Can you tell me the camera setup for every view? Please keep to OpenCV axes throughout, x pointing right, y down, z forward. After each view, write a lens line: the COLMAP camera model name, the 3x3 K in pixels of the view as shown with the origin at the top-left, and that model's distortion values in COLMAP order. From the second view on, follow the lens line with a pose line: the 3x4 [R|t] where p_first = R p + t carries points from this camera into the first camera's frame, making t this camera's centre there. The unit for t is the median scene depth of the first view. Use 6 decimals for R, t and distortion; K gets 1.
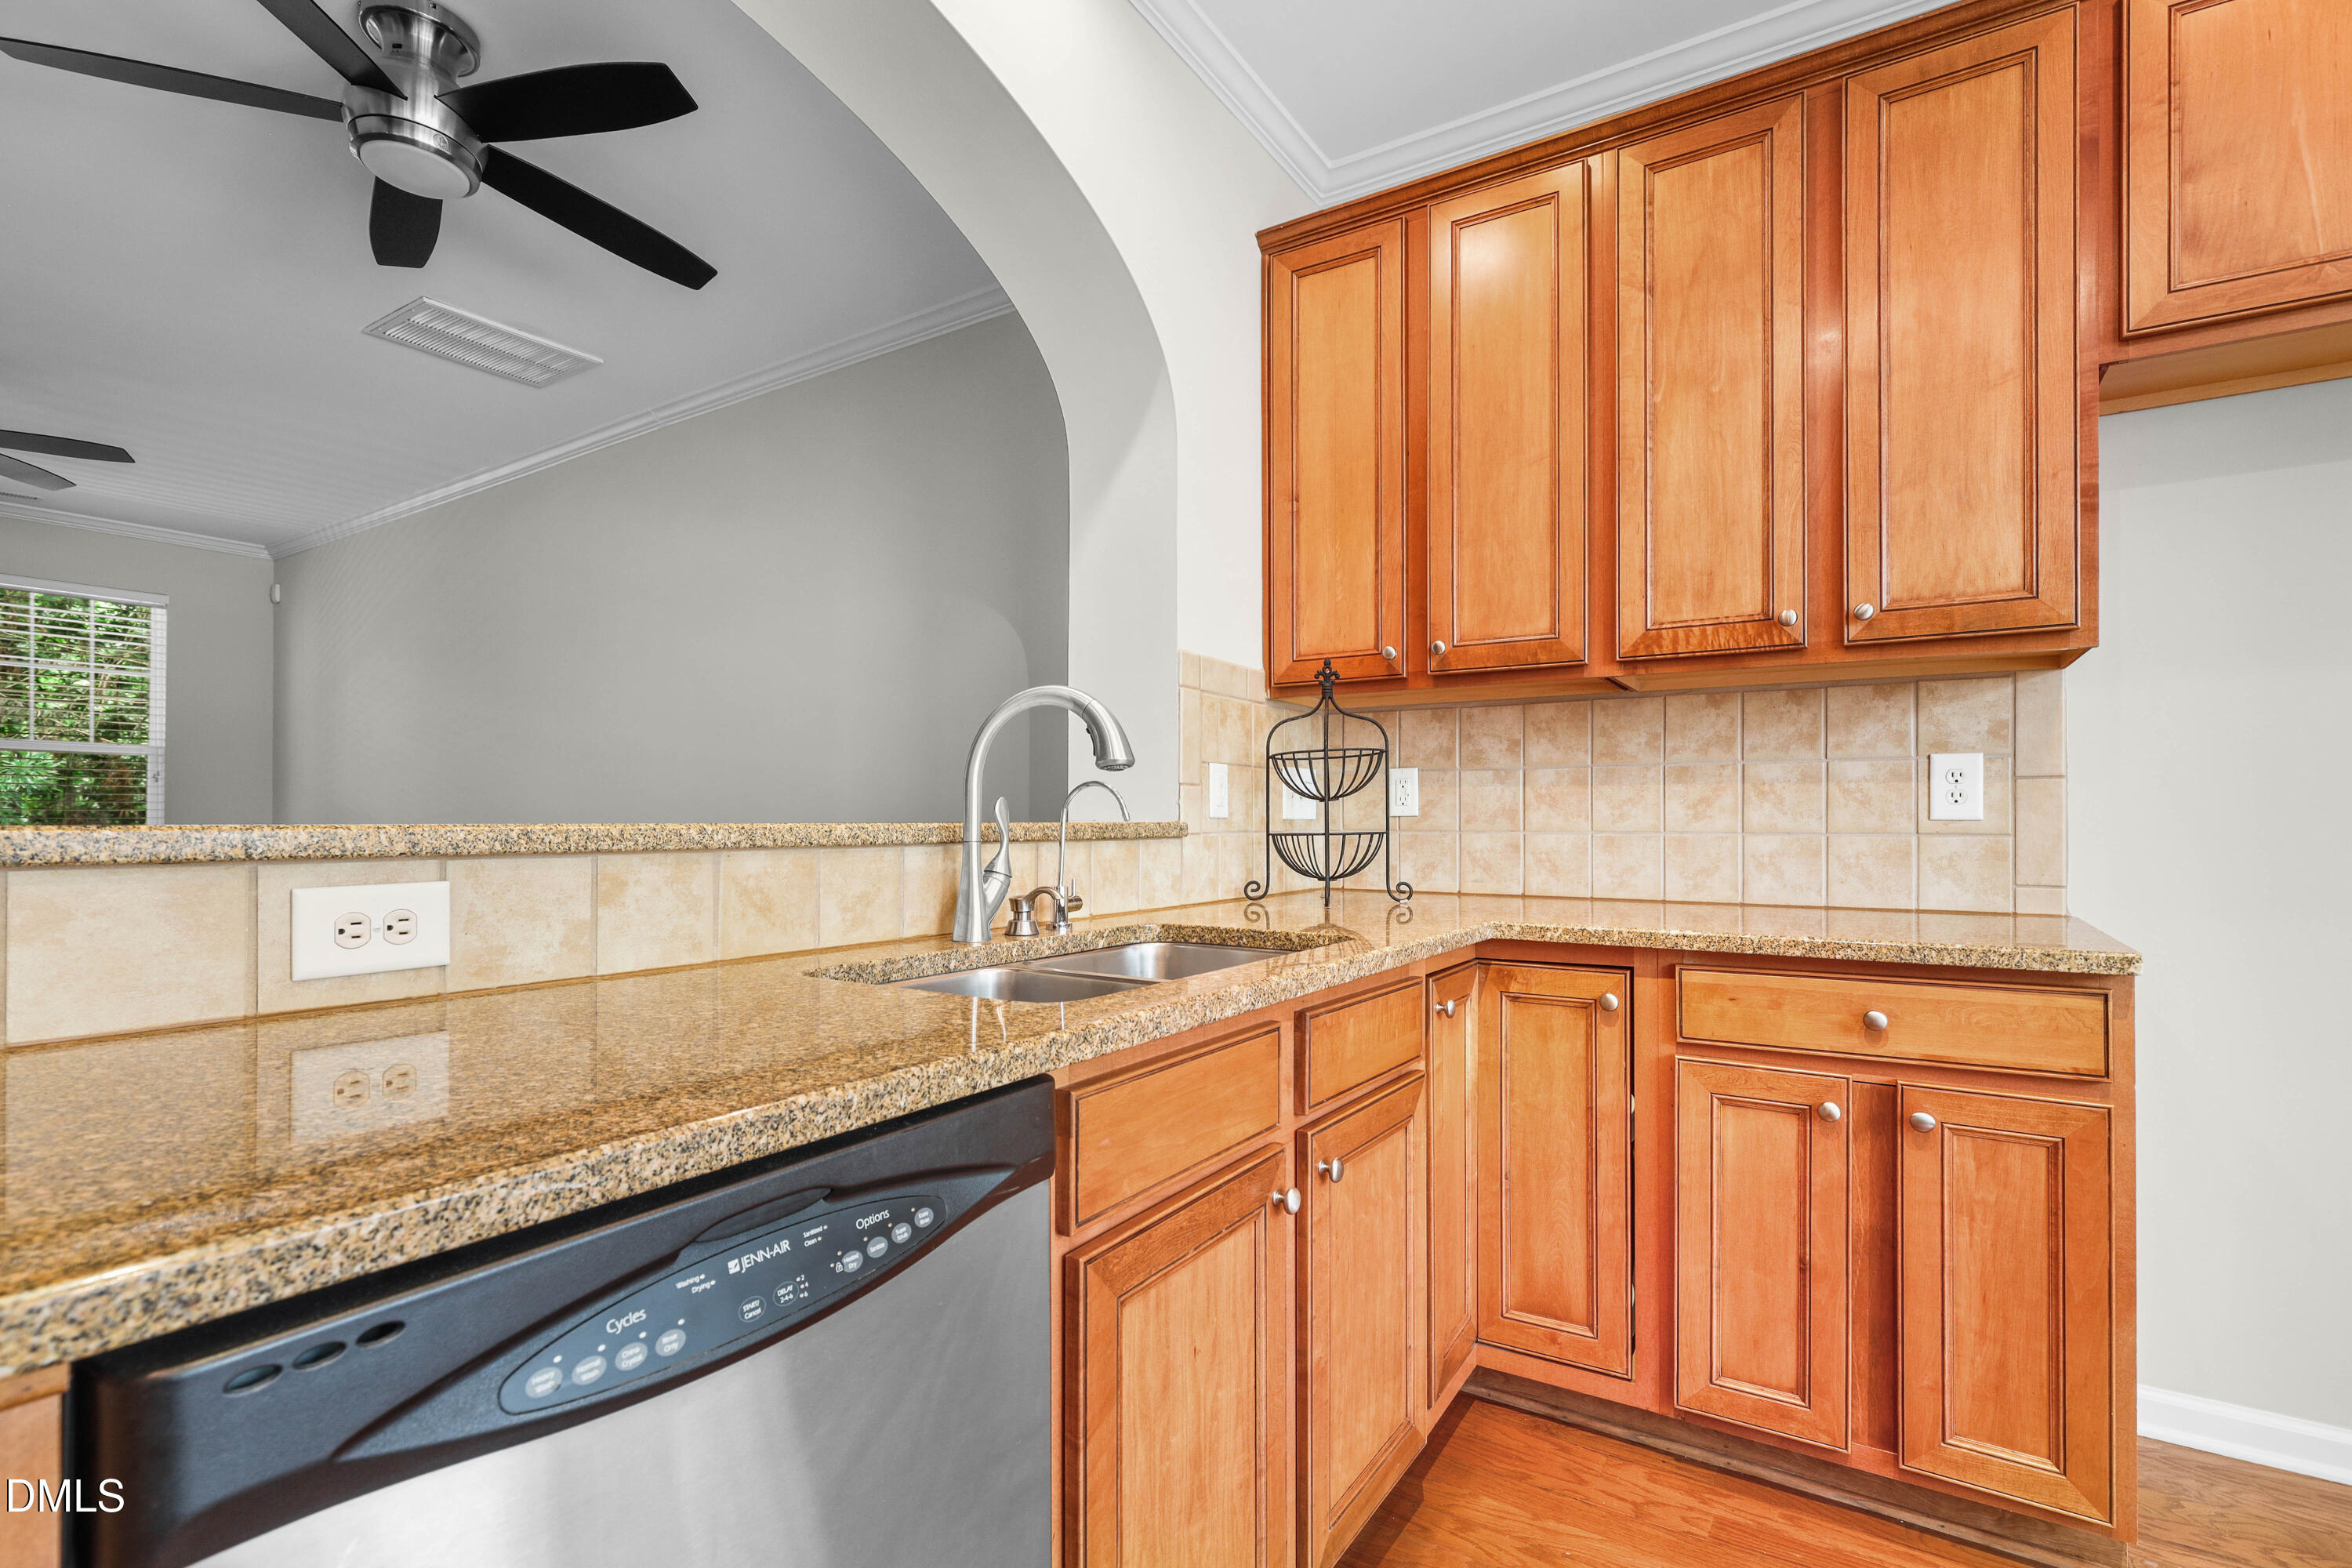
lens RADIAL K [[1084.1, 0, 1209.0], [0, 1084.1, 818.7], [0, 0, 1]] dist [-0.002271, 0.000449]
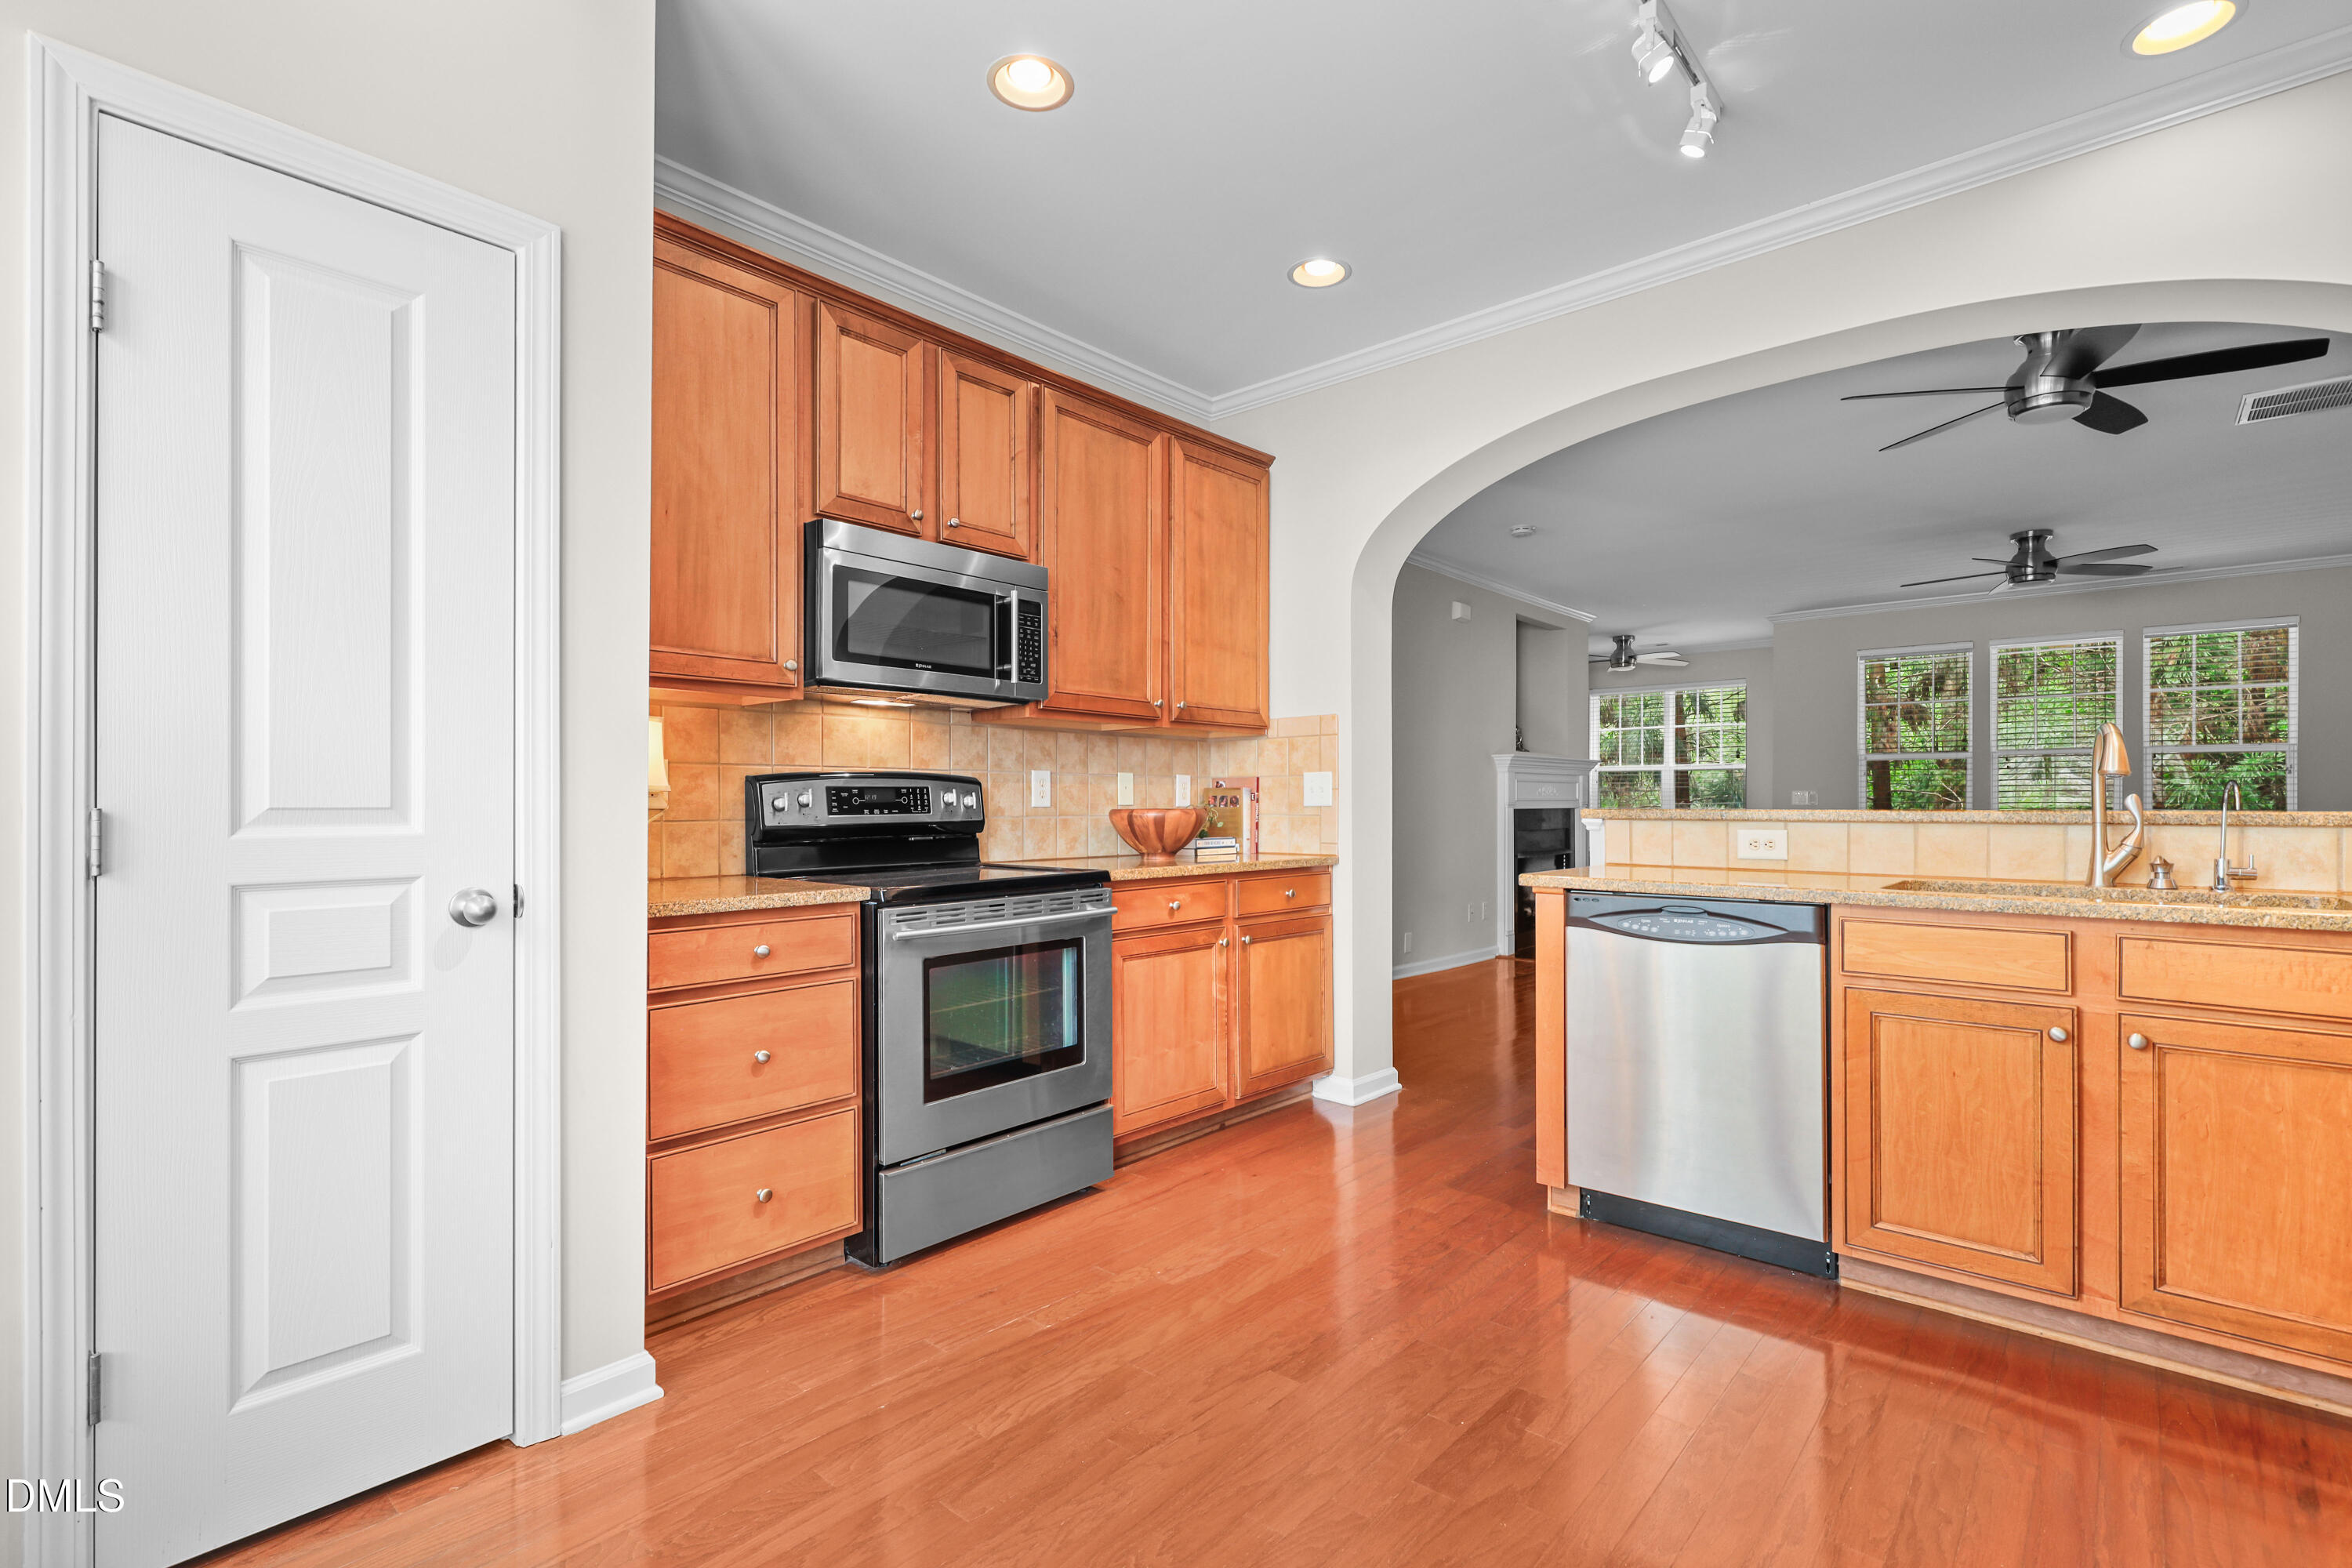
lens RADIAL K [[1084.1, 0, 1174.1], [0, 1084.1, 798.1], [0, 0, 1]] dist [-0.002271, 0.000449]
pose [[-0.166188, -0.004222, -0.986085, 2.357007], [-0.000220, 0.999991, -0.004244, -0.013124], [0.986094, -0.000488, -0.166188, -0.099321]]
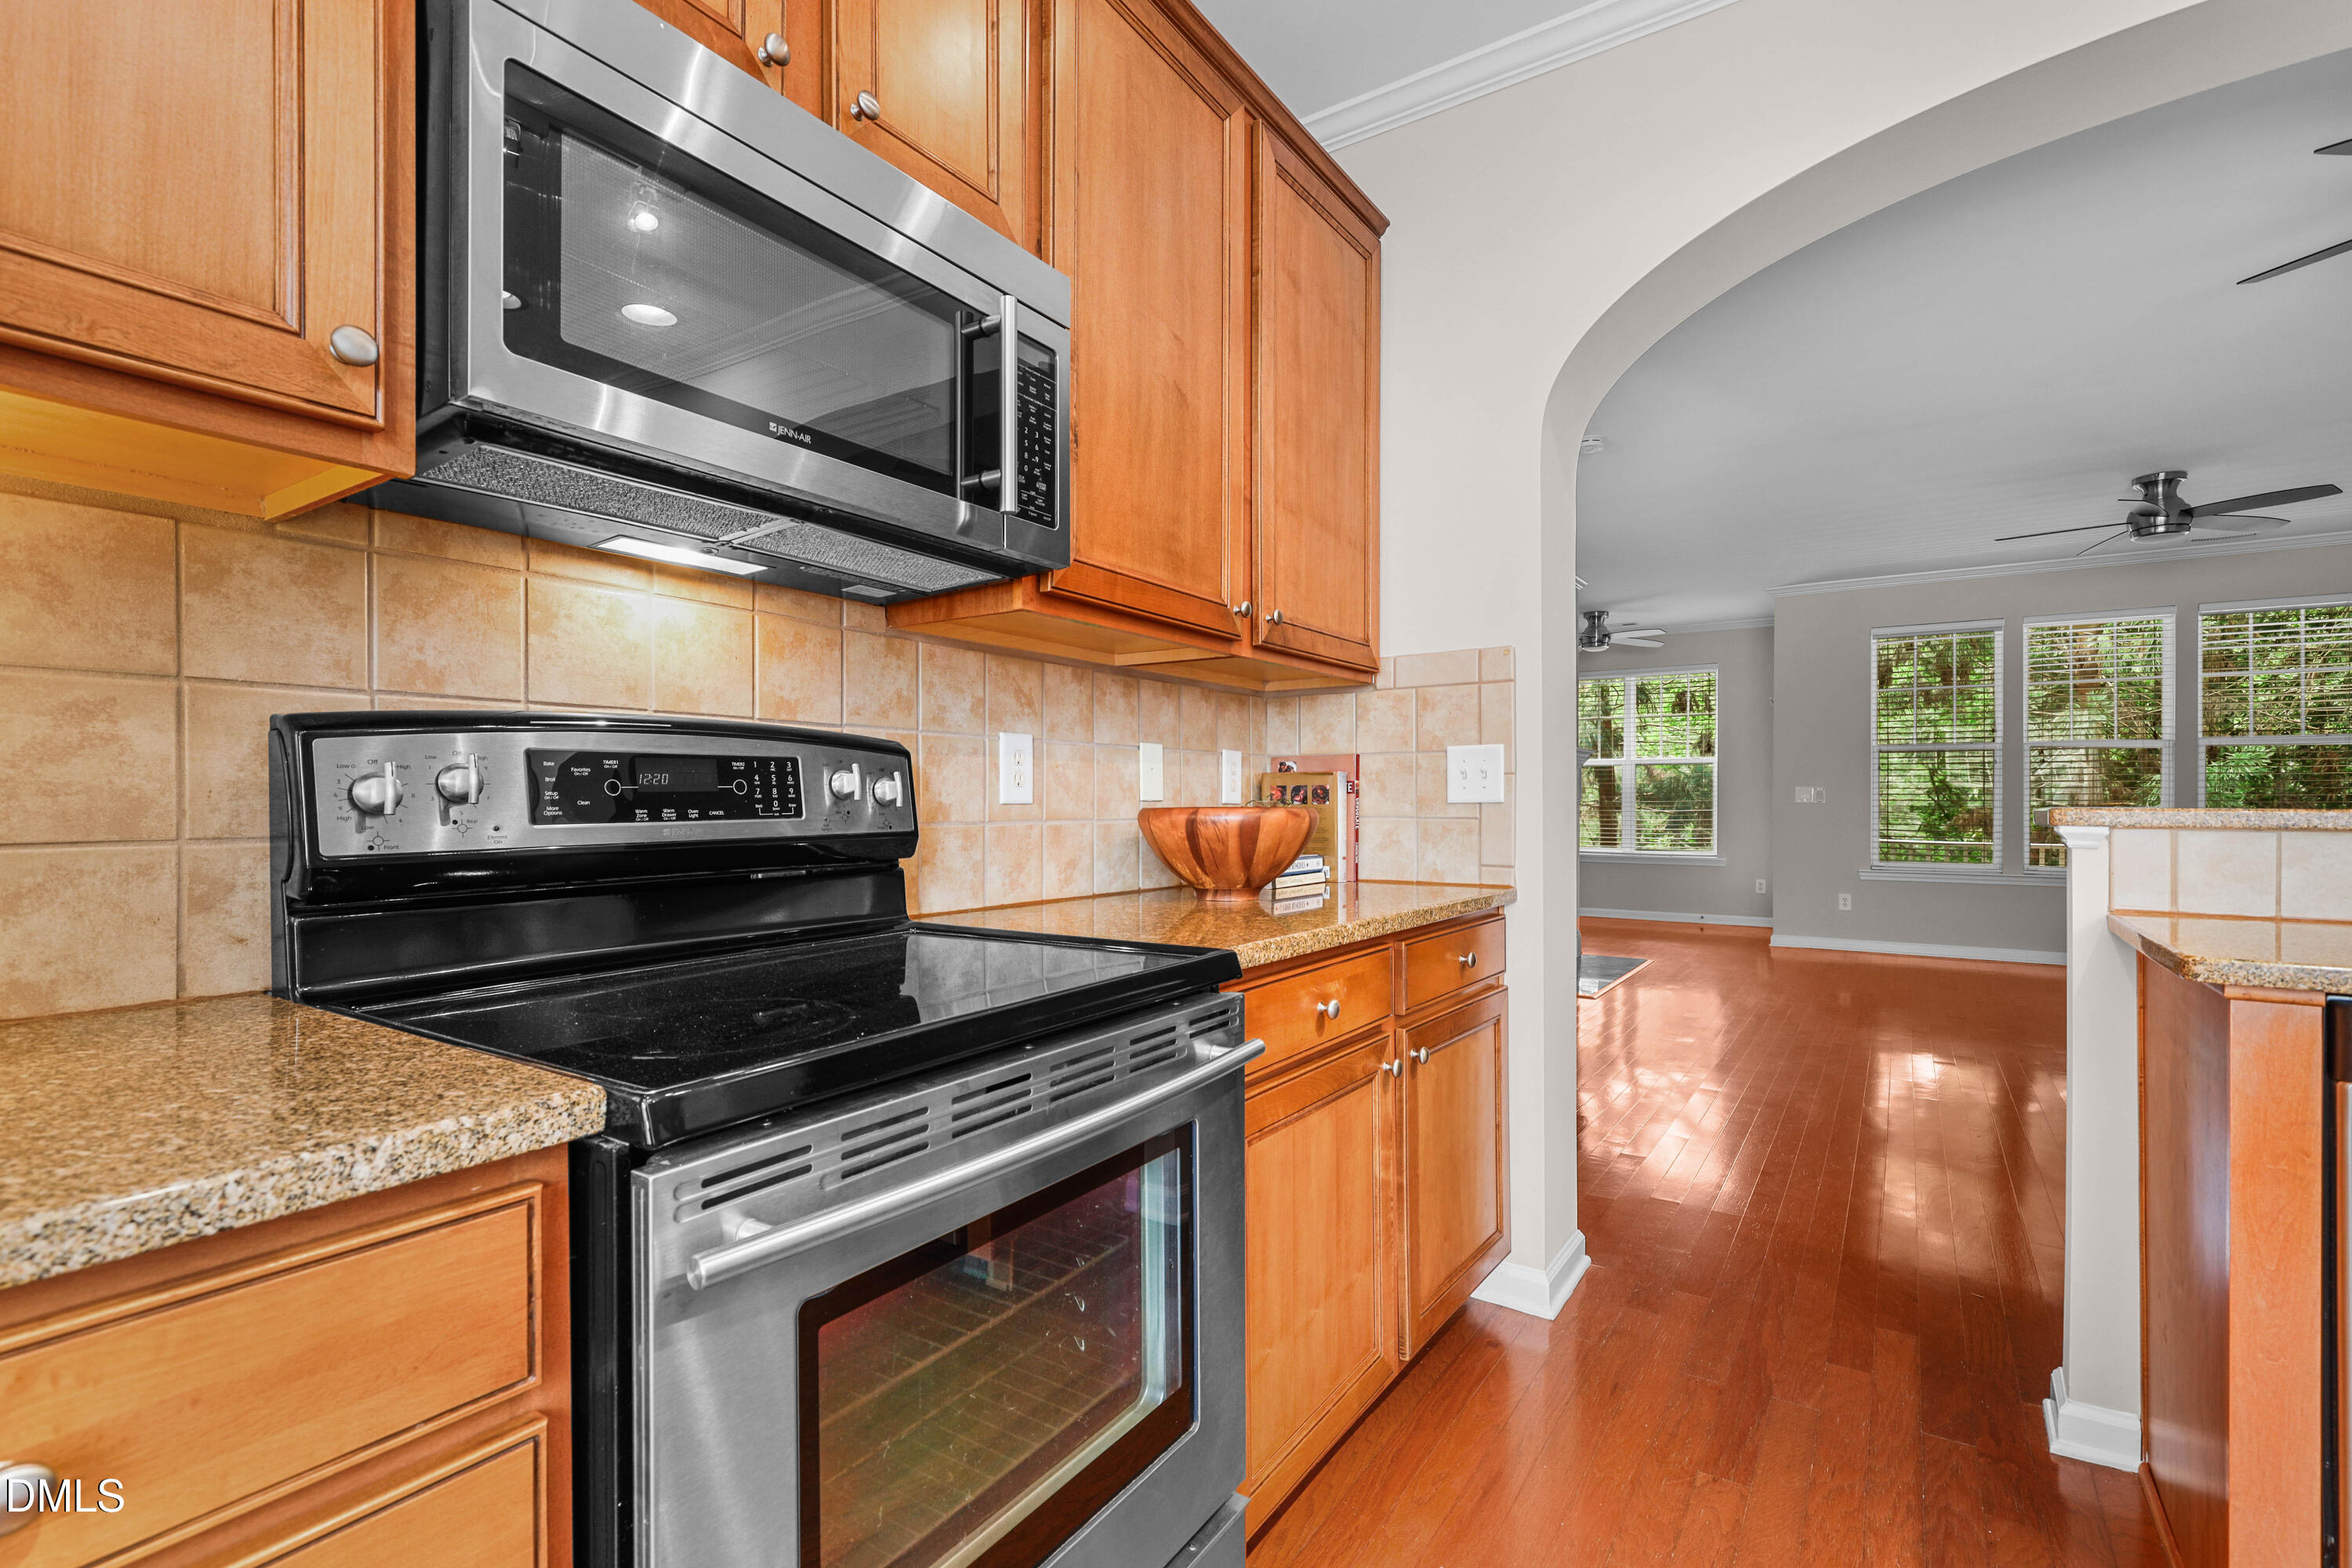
lens RADIAL K [[1084.1, 0, 1178.6], [0, 1084.1, 798.2], [0, 0, 1]] dist [-0.002271, 0.000449]
pose [[-0.033618, -0.002302, -0.999432, 0.769095], [-0.001485, 0.999996, -0.002253, -0.004605], [0.999434, 0.001409, -0.033621, -0.779299]]
